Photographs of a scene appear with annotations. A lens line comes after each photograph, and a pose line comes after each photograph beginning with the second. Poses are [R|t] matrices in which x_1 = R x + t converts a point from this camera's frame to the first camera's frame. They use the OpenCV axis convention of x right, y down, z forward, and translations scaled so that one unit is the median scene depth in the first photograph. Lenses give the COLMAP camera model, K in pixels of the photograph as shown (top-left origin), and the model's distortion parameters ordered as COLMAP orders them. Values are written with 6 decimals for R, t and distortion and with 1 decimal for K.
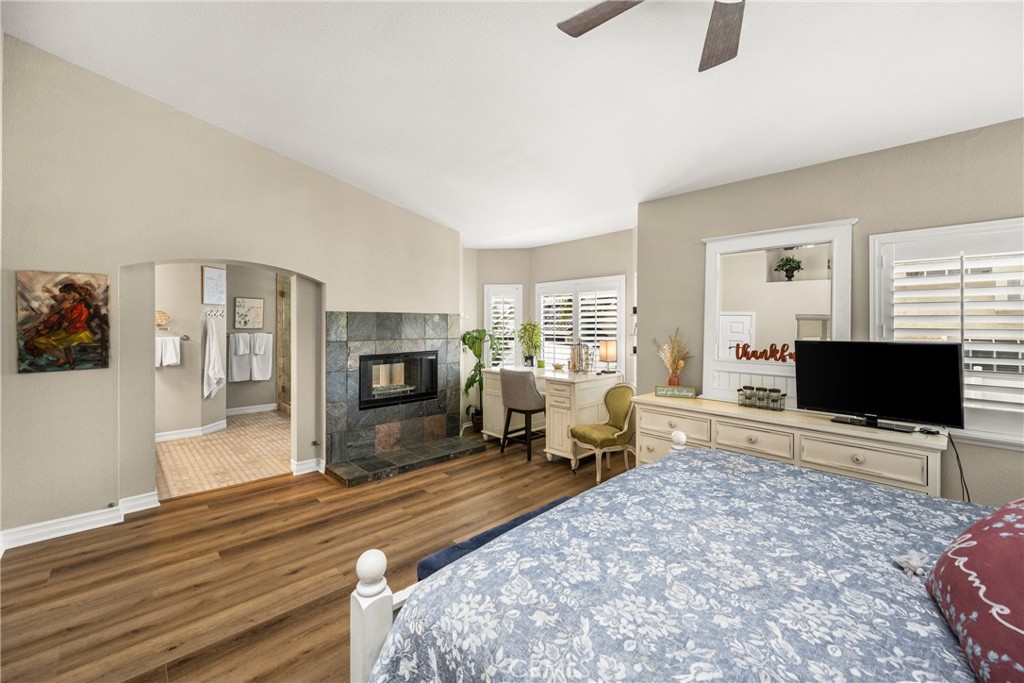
lens RADIAL K [[408.8, 0, 514.1], [0, 408.8, 323.4], [0, 0, 1]] dist [-0.002330, -0.000203]
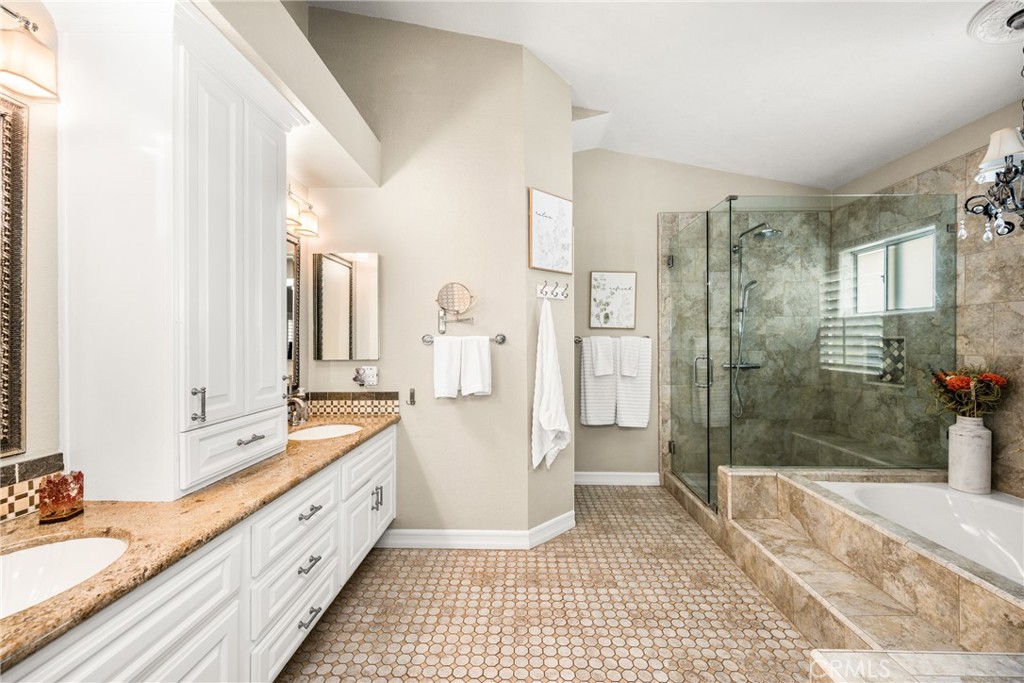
lens RADIAL K [[408.8, 0, 512.2], [0, 408.8, 341.5], [0, 0, 1]] dist [-0.002330, -0.000203]
pose [[0.695562, -0.002730, -0.718461, -0.397398], [0.004677, 0.999989, 0.000728, 0.033137], [0.718451, -0.003867, 0.695567, 0.595522]]
